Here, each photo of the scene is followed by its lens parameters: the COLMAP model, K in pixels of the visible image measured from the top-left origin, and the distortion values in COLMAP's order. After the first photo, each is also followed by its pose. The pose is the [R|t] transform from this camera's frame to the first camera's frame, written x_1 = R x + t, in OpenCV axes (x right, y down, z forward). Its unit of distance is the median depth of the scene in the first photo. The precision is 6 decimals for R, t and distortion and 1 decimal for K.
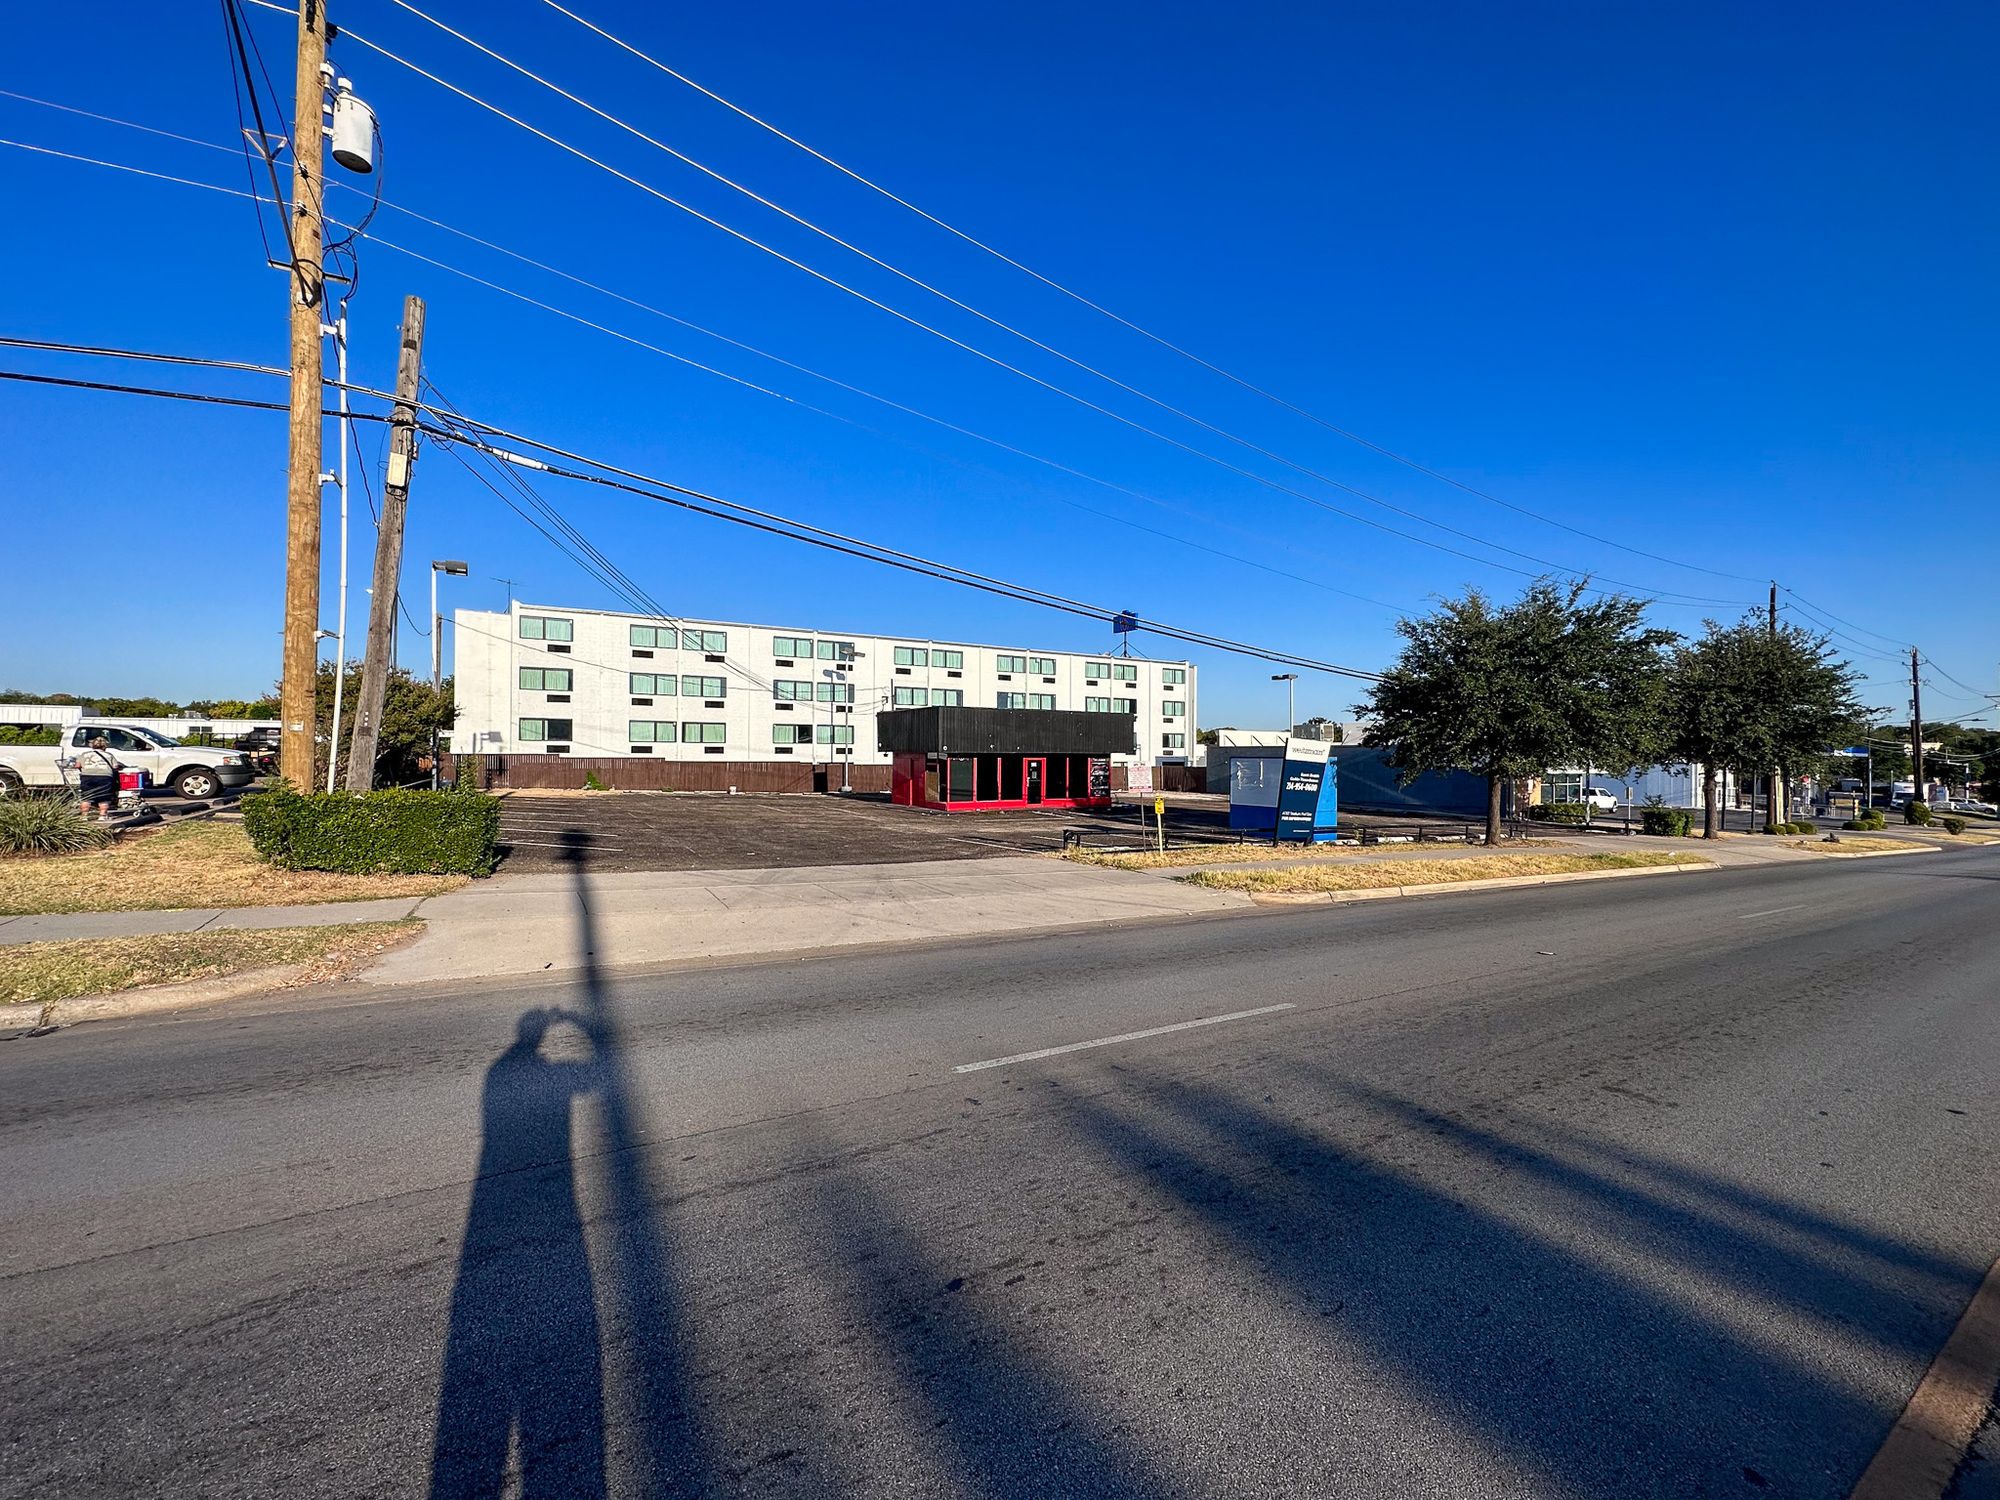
lens RADIAL K [[802.6, 0, 995.4], [0, 802.6, 752.3], [0, 0, 1]] dist [0.000357, 0.000027]
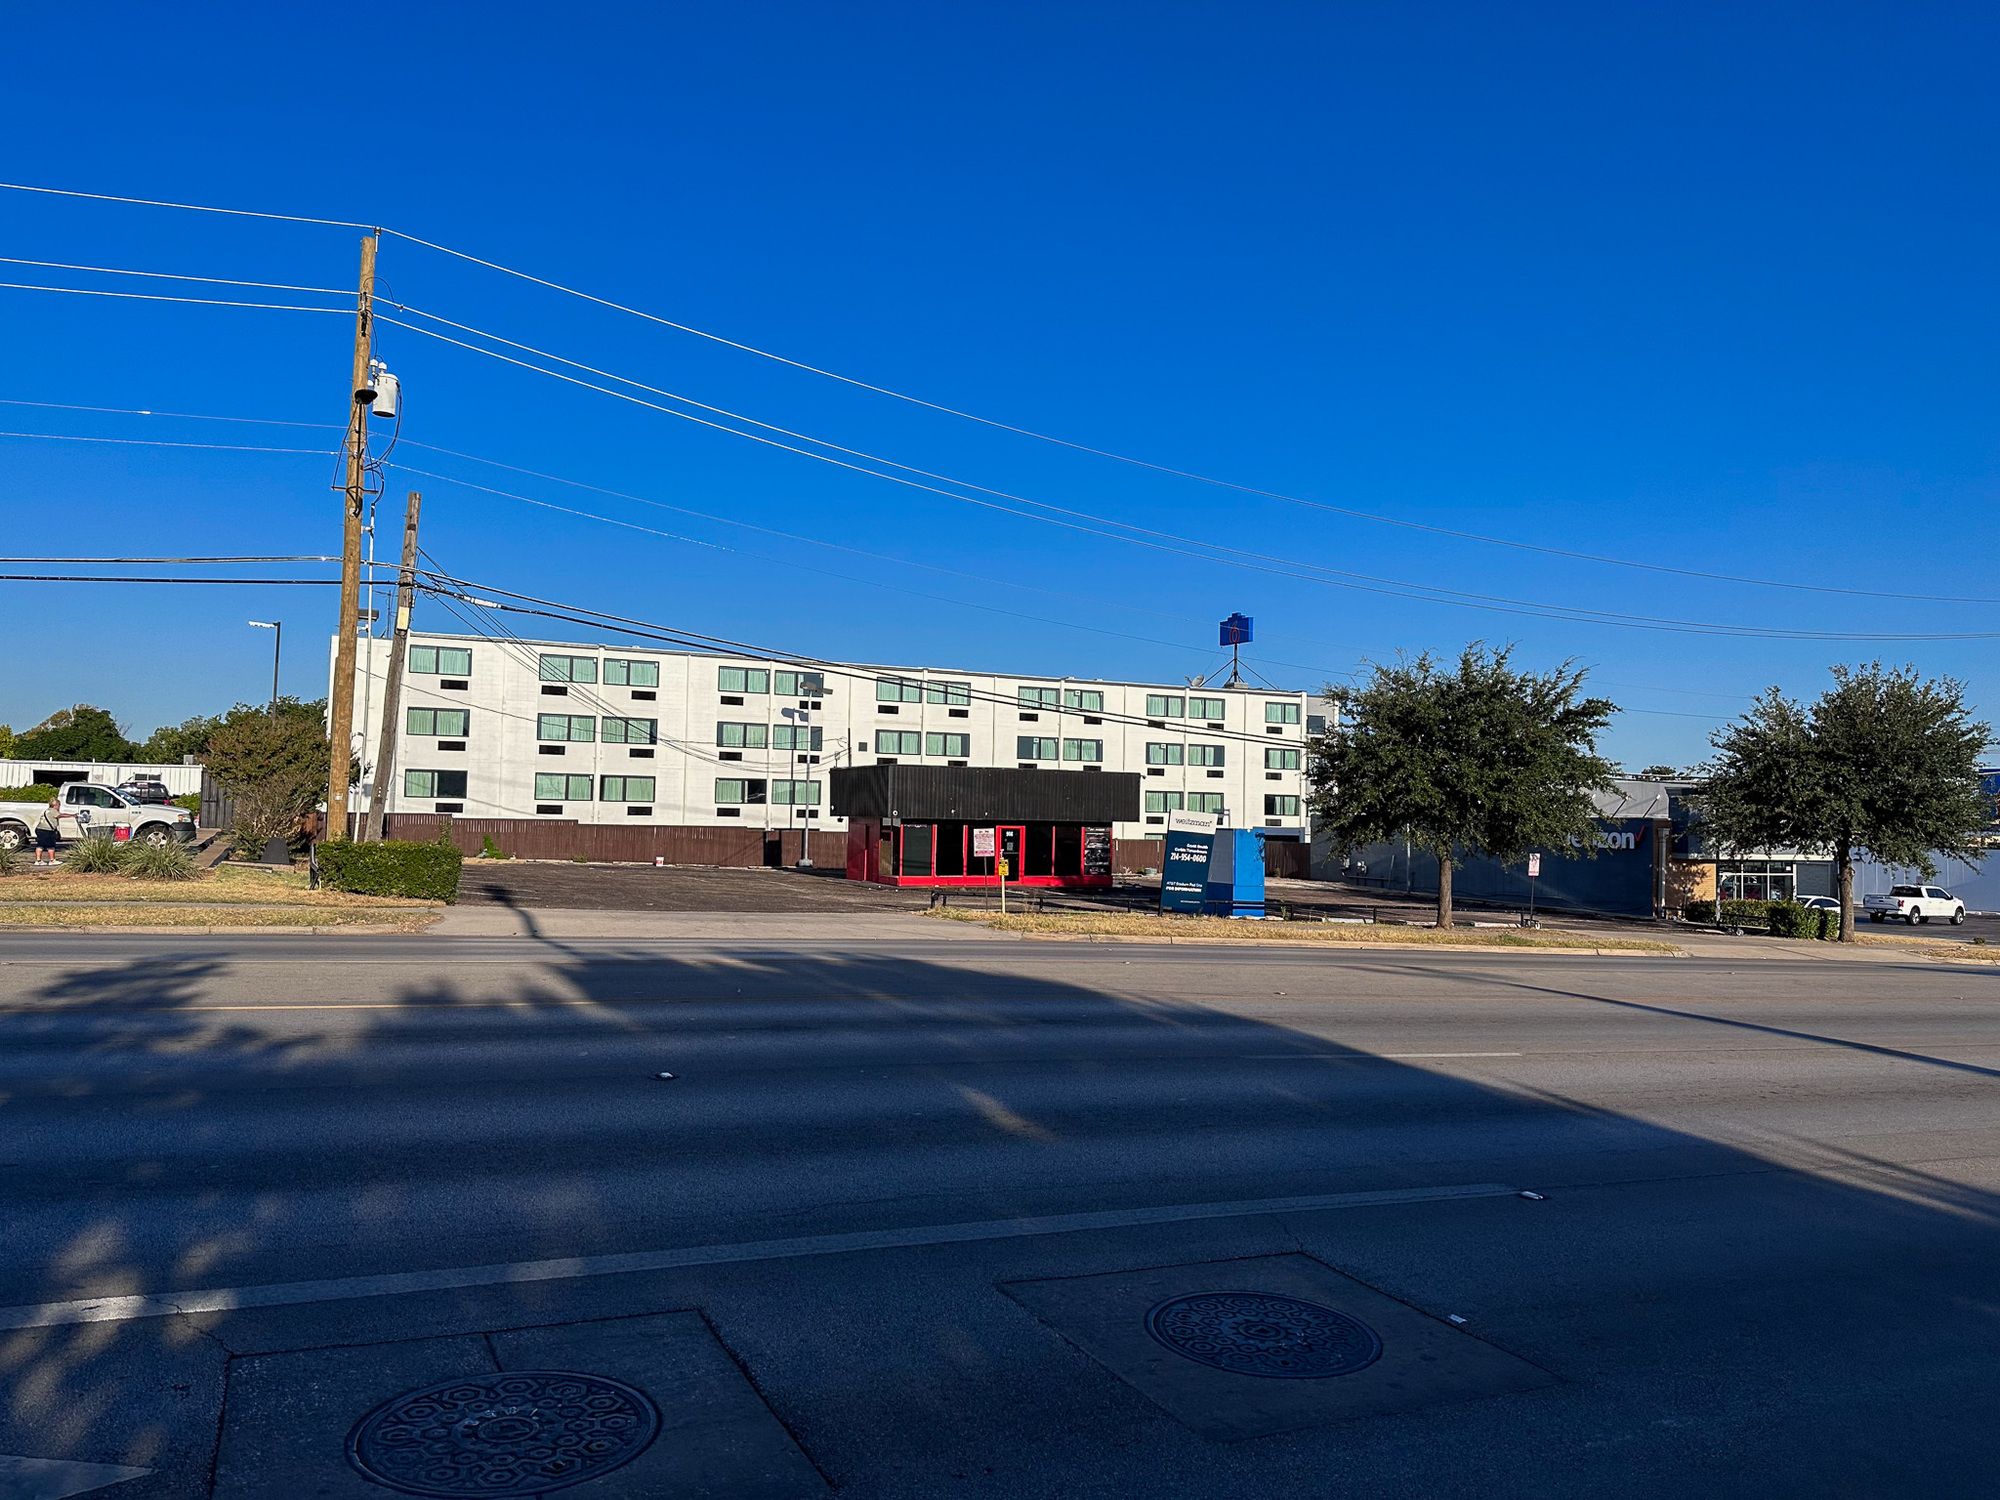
lens RADIAL K [[1396.4, 0, 1000.0], [0, 1396.4, 750.0], [0, 0, 1]] dist [0.198814, -0.418318]
pose [[0.994898, 0.009383, -0.100448, 0.147395], [-0.014102, 0.998825, -0.046375, -0.003399], [0.099895, 0.047555, 0.993861, -0.363186]]
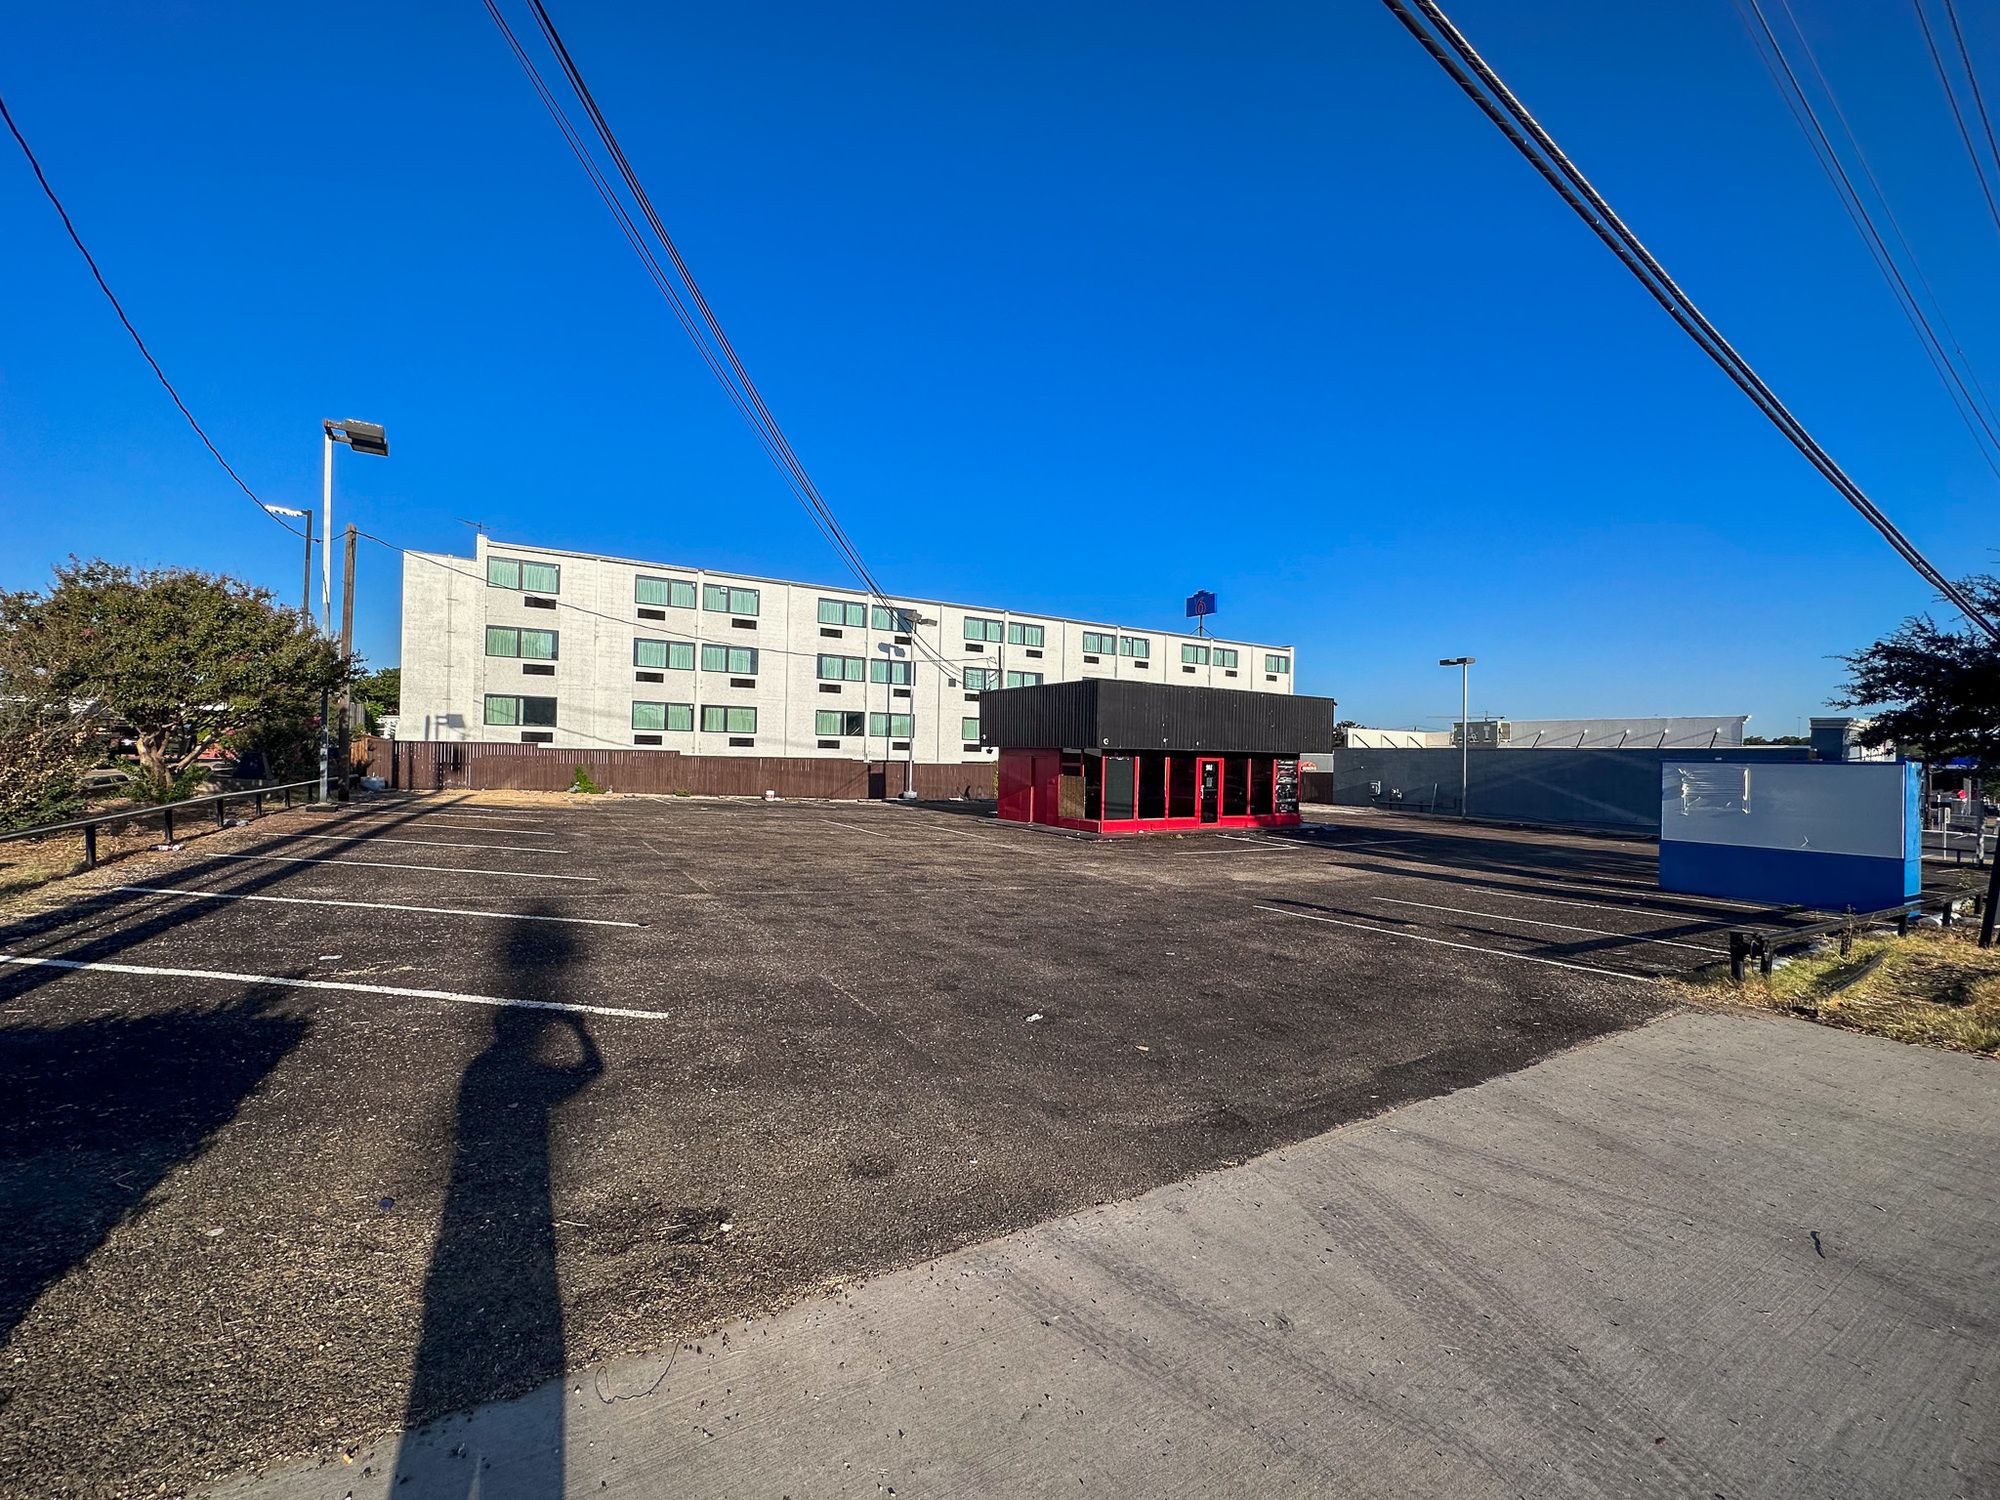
lens RADIAL K [[802.6, 0, 995.4], [0, 802.6, 752.3], [0, 0, 1]] dist [0.000357, 0.000027]
pose [[0.999856, 0.014525, 0.008786, -0.117989], [-0.014519, 0.999894, -0.000816, 0.004166], [-0.008797, 0.000689, 0.999961, 0.236201]]
